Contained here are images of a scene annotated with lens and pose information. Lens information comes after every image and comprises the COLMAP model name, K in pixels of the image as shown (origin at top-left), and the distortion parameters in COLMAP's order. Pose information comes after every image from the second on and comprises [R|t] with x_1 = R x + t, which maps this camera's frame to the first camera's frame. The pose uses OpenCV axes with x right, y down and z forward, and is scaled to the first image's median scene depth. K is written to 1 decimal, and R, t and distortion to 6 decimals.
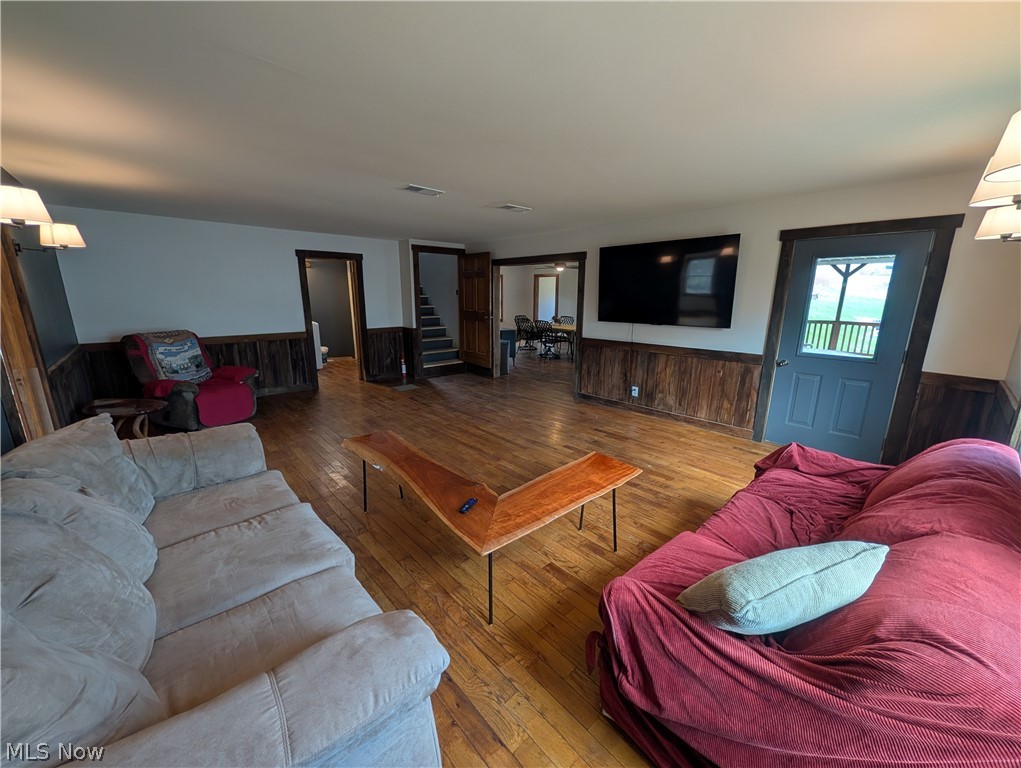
lens RADIAL K [[393.0, 0, 504.5], [0, 393.0, 381.0], [0, 0, 1]] dist [0.001871, 0.000097]
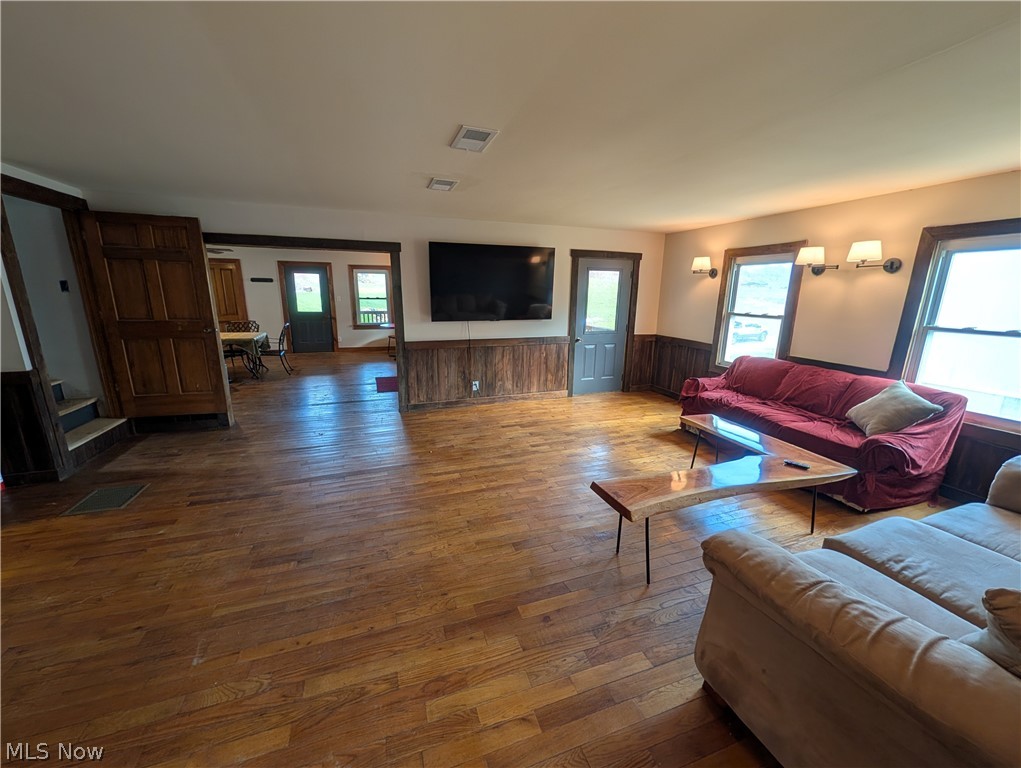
lens RADIAL K [[393.0, 0, 506.7], [0, 393.0, 386.4], [0, 0, 1]] dist [0.001871, 0.000097]
pose [[0.386491, -0.212094, 0.897575, -0.629192], [0.192789, 0.970279, 0.146260, -0.119668], [-0.901919, 0.116514, 0.415893, 0.536296]]
